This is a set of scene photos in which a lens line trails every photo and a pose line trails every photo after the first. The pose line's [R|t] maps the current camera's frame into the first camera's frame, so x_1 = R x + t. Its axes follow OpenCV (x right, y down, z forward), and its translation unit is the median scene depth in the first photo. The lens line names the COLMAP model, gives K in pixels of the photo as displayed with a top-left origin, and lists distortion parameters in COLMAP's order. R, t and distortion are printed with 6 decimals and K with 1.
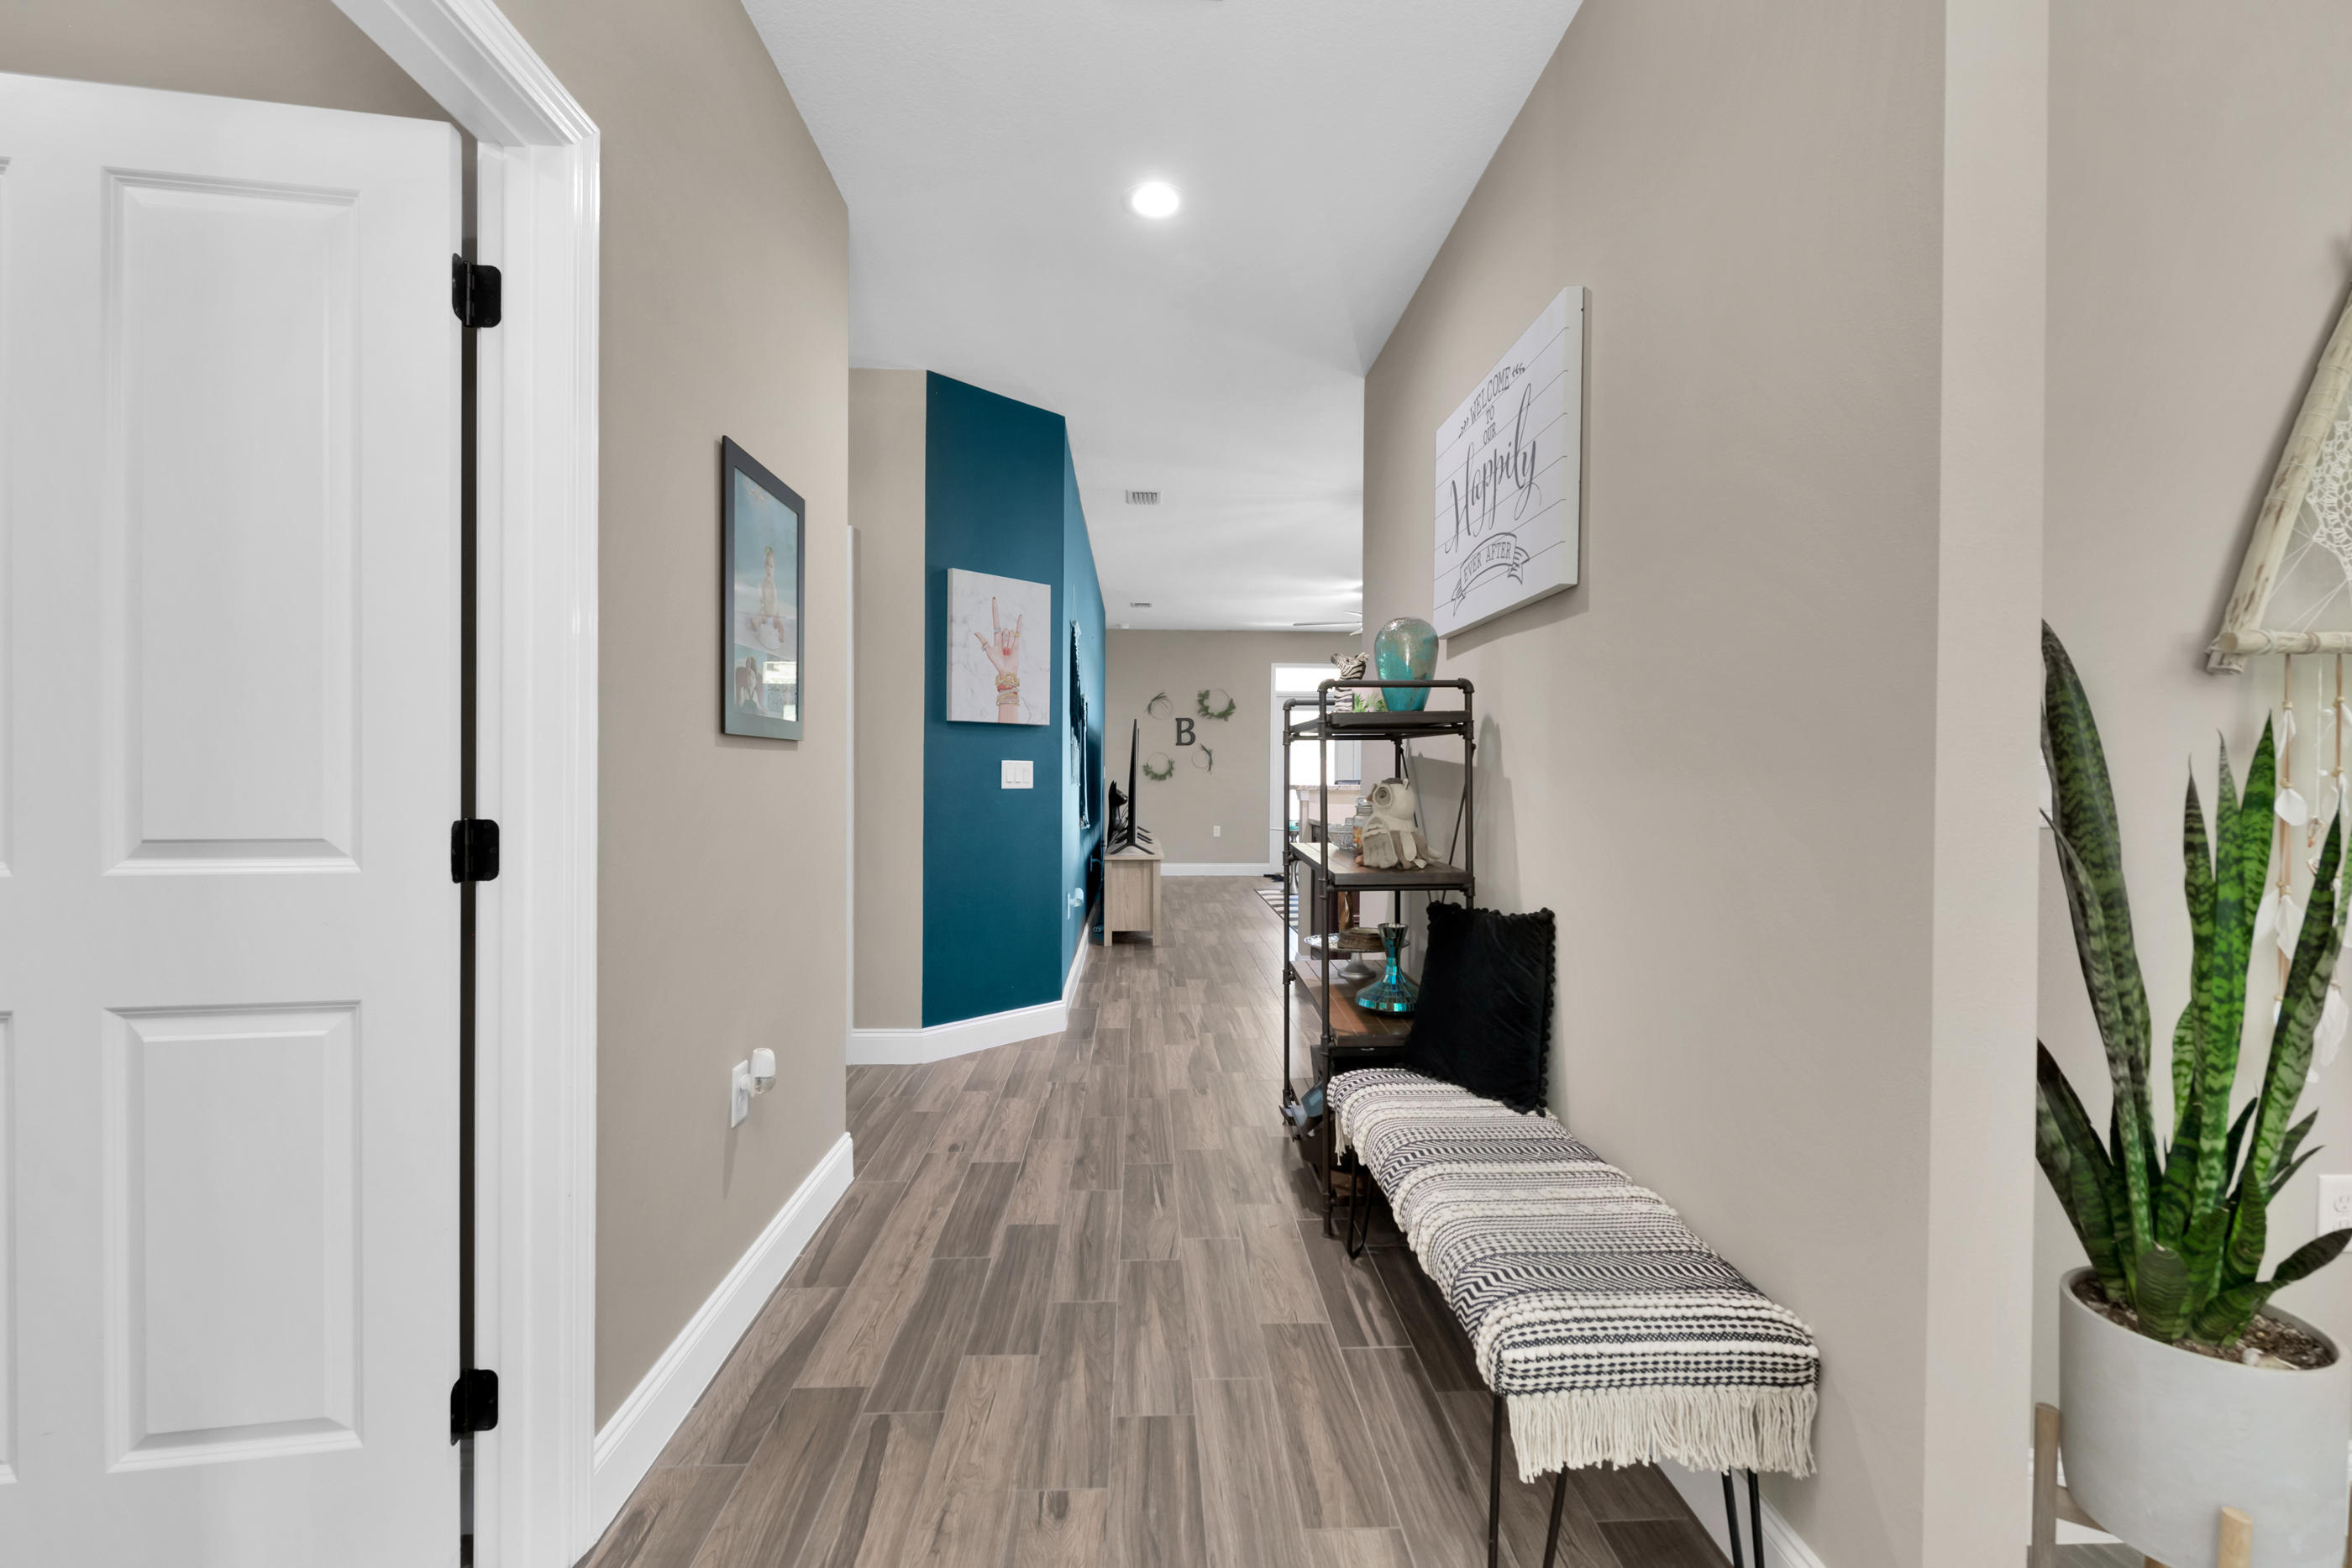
lens RADIAL K [[1082.4, 0, 1193.6], [0, 1082.4, 777.8], [0, 0, 1]] dist [-0.001959, -0.000292]
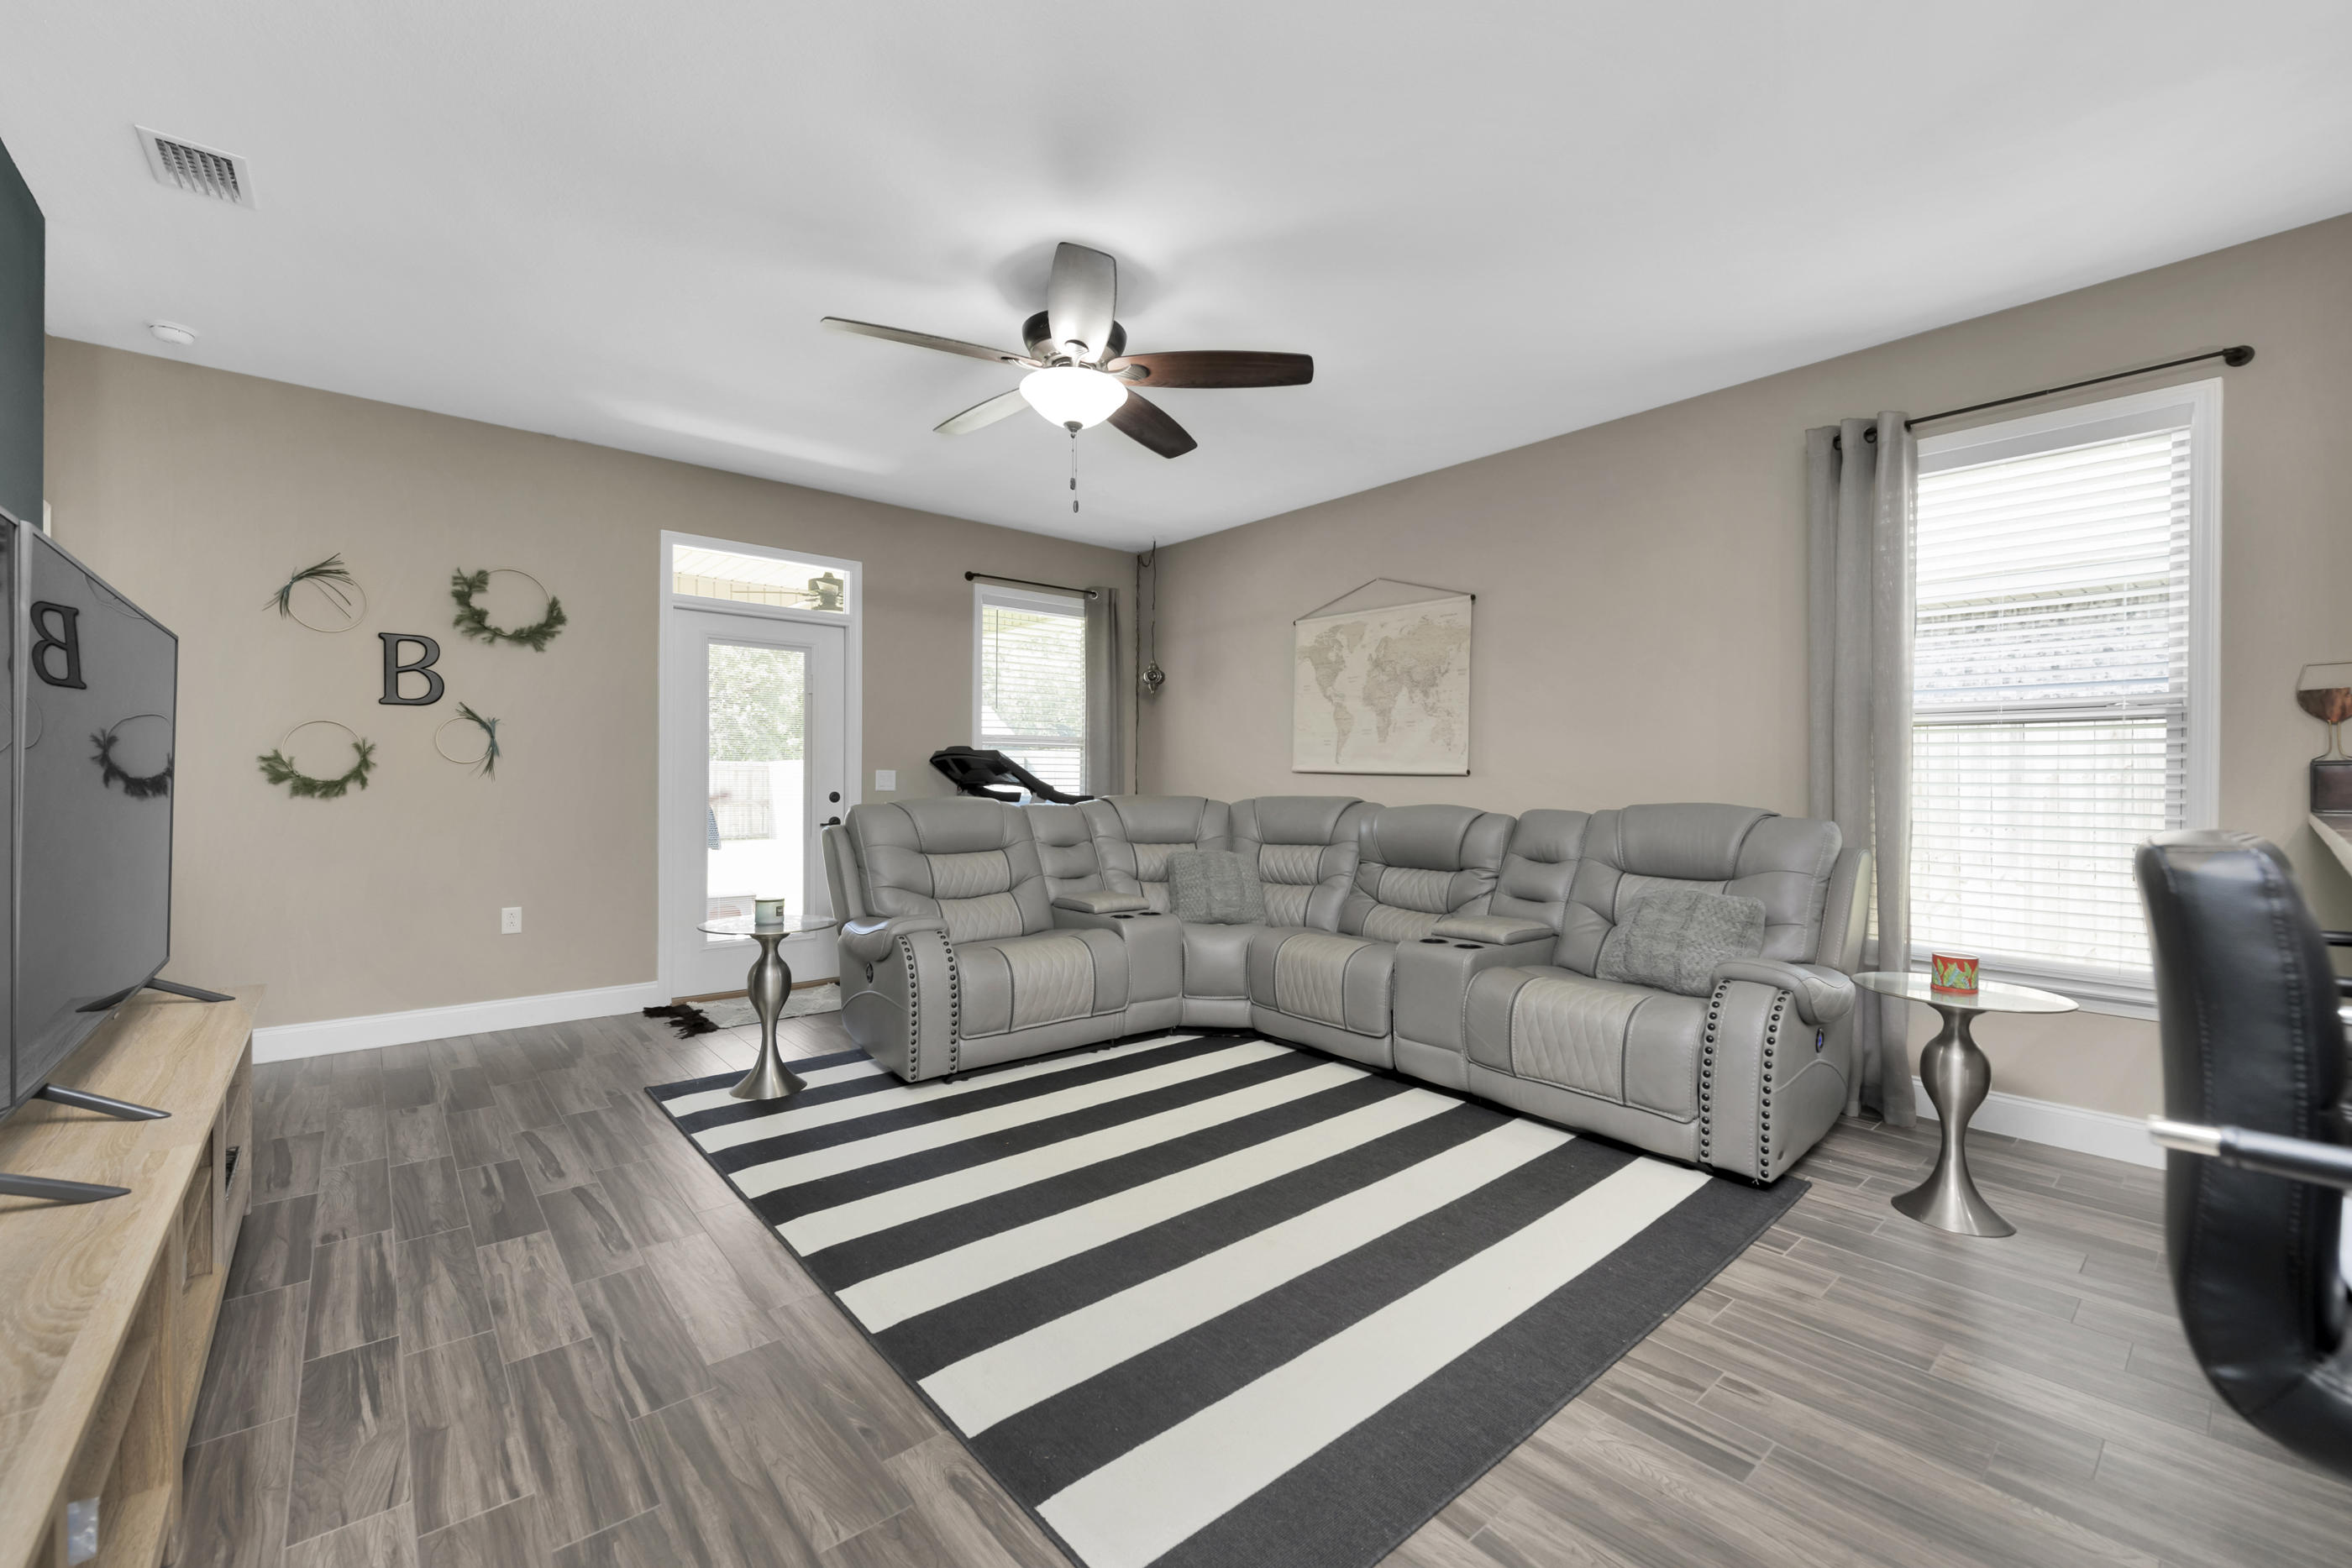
lens RADIAL K [[963.8, 0, 1182.0], [0, 963.8, 778.4], [0, 0, 1]] dist [0.007490, -0.006567]
pose [[0.788811, -0.000947, 0.614636, -0.008347], [0.002391, 0.999996, -0.001528, -0.008238], [-0.614632, 0.002675, 0.788810, 1.753781]]
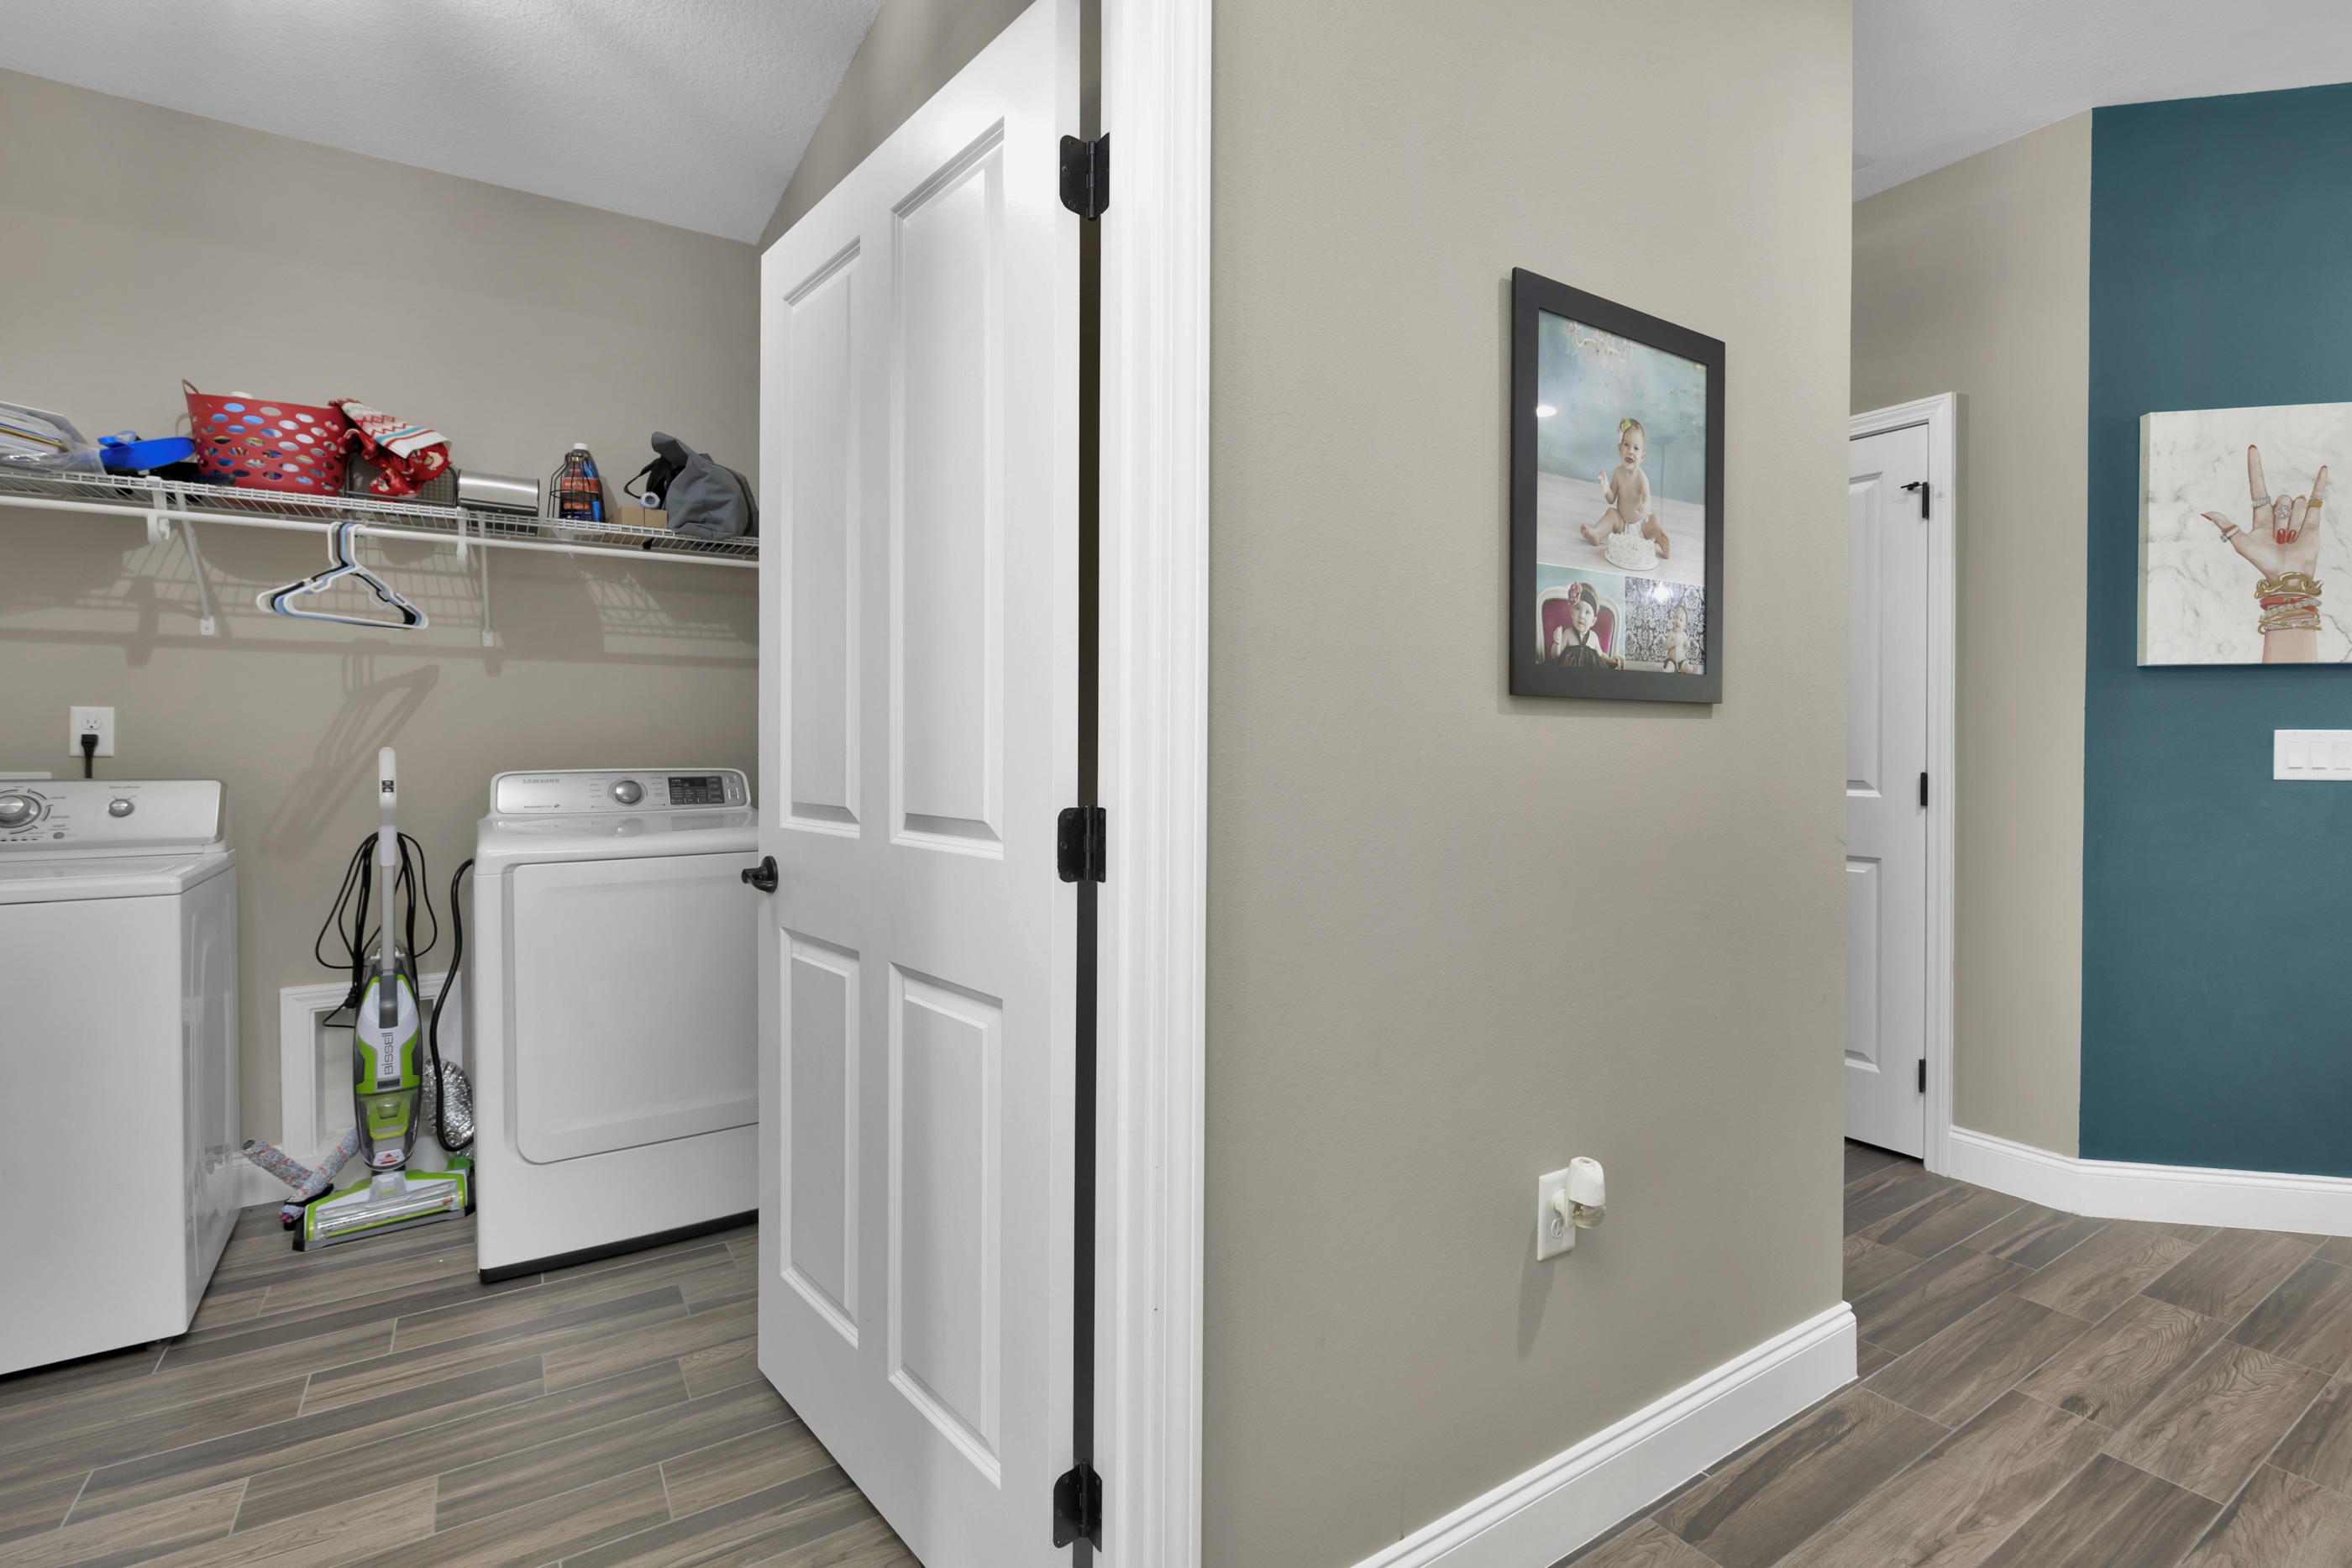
lens RADIAL K [[1034.3, 0, 1181.7], [0, 1034.3, 756.5], [0, 0, 1]] dist [-0.001775, -0.001122]
pose [[0.478685, -0.000178, -0.877987, 0.029945], [-0.002023, 0.999997, -0.001306, 0.000209], [0.877984, 0.002401, 0.478683, 0.299711]]
